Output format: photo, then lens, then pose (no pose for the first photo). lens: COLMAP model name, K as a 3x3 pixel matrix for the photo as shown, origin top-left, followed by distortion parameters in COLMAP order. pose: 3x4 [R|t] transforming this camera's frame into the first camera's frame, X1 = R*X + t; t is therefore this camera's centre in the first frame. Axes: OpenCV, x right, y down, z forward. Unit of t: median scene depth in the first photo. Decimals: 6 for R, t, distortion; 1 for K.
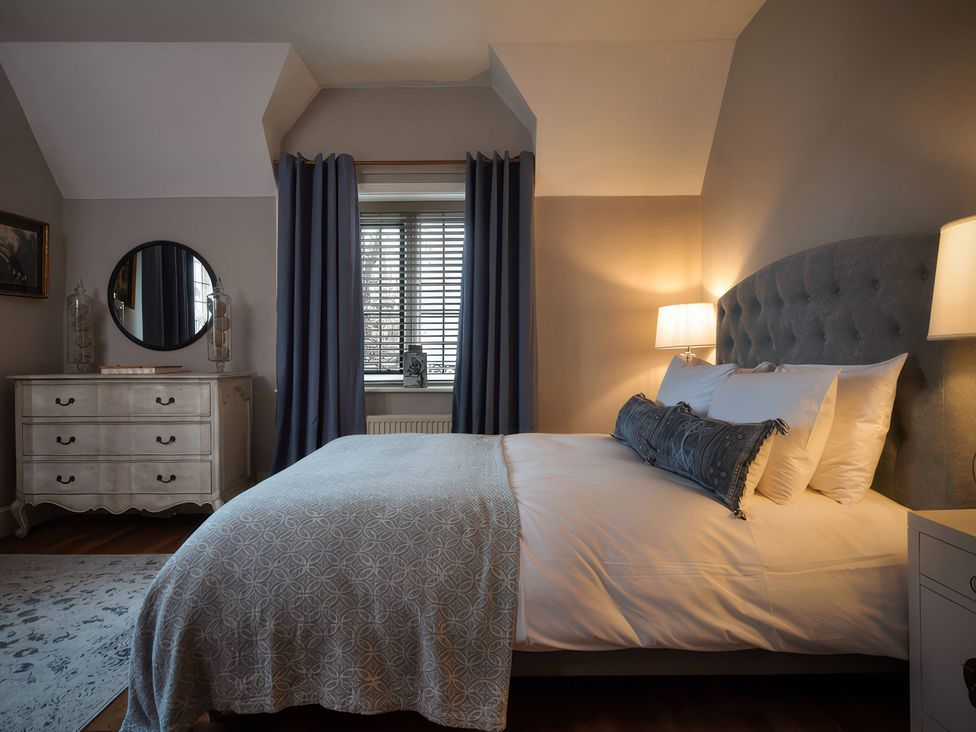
lens RADIAL K [[570.1, 0, 476.2], [0, 570.1, 361.7], [0, 0, 1]] dist [-0.004635, -0.000164]
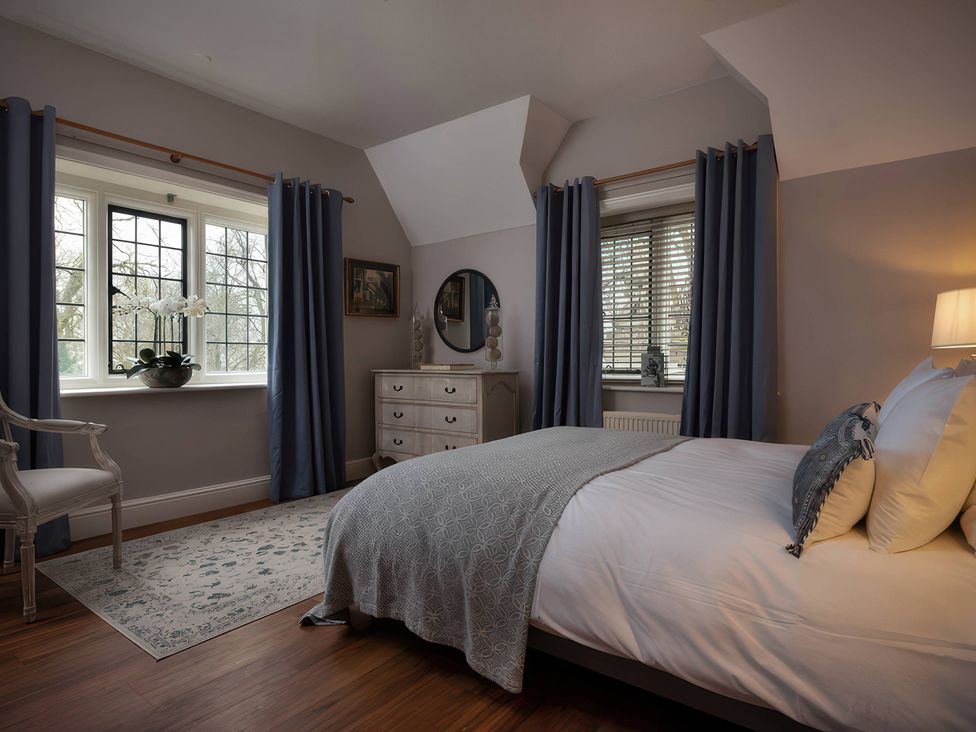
lens RADIAL K [[530.3, 0, 501.9], [0, 530.3, 362.5], [0, 0, 1]] dist [0.000768, -0.000946]
pose [[0.809343, 0.007092, -0.587294, 0.281573], [-0.005712, 0.999975, 0.004204, -0.002454], [0.587309, -0.000048, 0.809363, 0.062974]]
